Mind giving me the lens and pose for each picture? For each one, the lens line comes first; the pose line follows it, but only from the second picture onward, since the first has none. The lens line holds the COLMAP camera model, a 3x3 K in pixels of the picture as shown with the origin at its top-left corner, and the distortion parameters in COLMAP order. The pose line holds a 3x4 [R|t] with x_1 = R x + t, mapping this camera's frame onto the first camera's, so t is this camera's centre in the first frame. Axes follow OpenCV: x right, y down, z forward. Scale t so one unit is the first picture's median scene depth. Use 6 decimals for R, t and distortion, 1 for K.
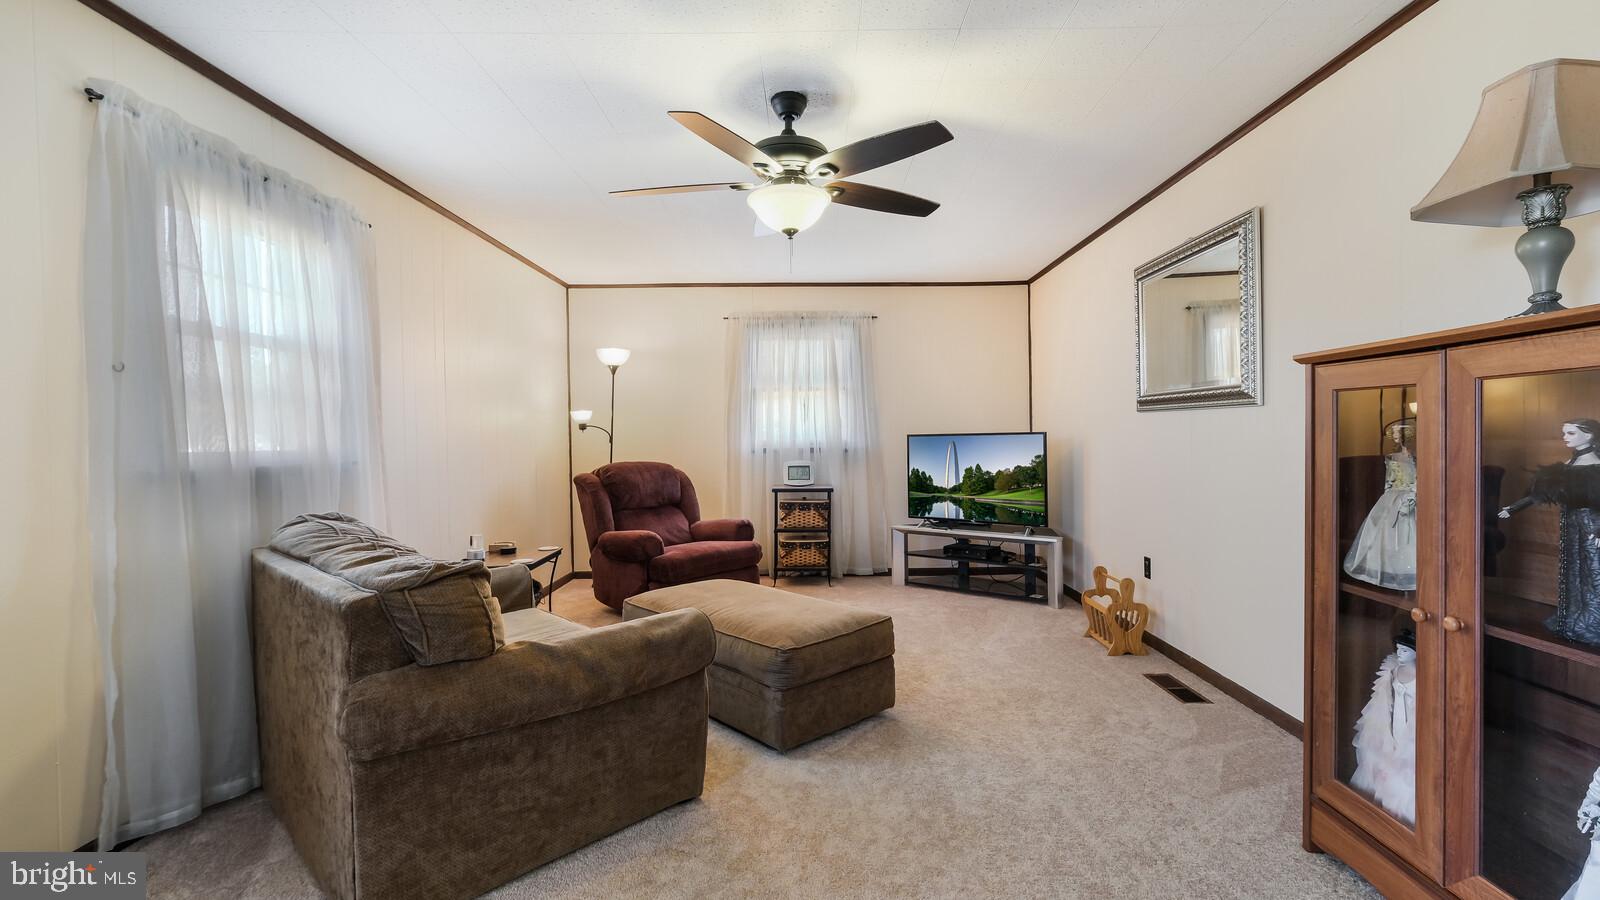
lens RADIAL K [[717.8, 0, 800.0], [0, 717.8, 450.0], [0, 0, 1]] dist [-0.000702, 0.000103]
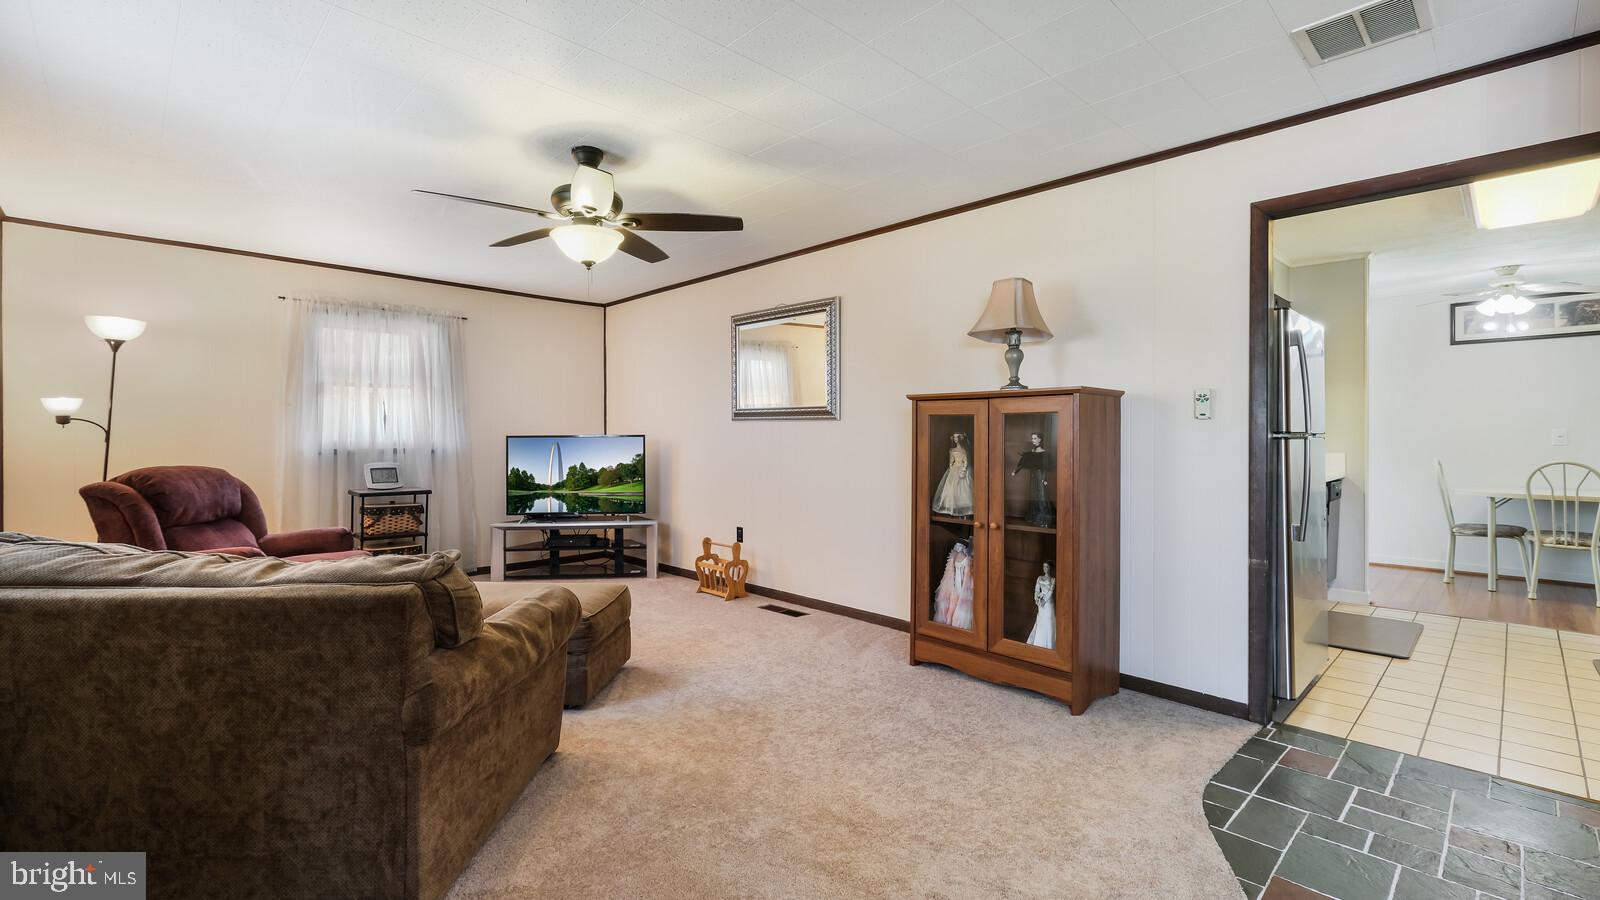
lens RADIAL K [[701.5, 0, 800.0], [0, 701.5, 450.0], [0, 0, 1]] dist [0.000161, -0.000254]
pose [[0.719161, -0.002591, 0.694838, -0.281095], [0.005029, 0.999986, -0.001477, 0.003311], [-0.694825, 0.004556, 0.719164, -0.035120]]
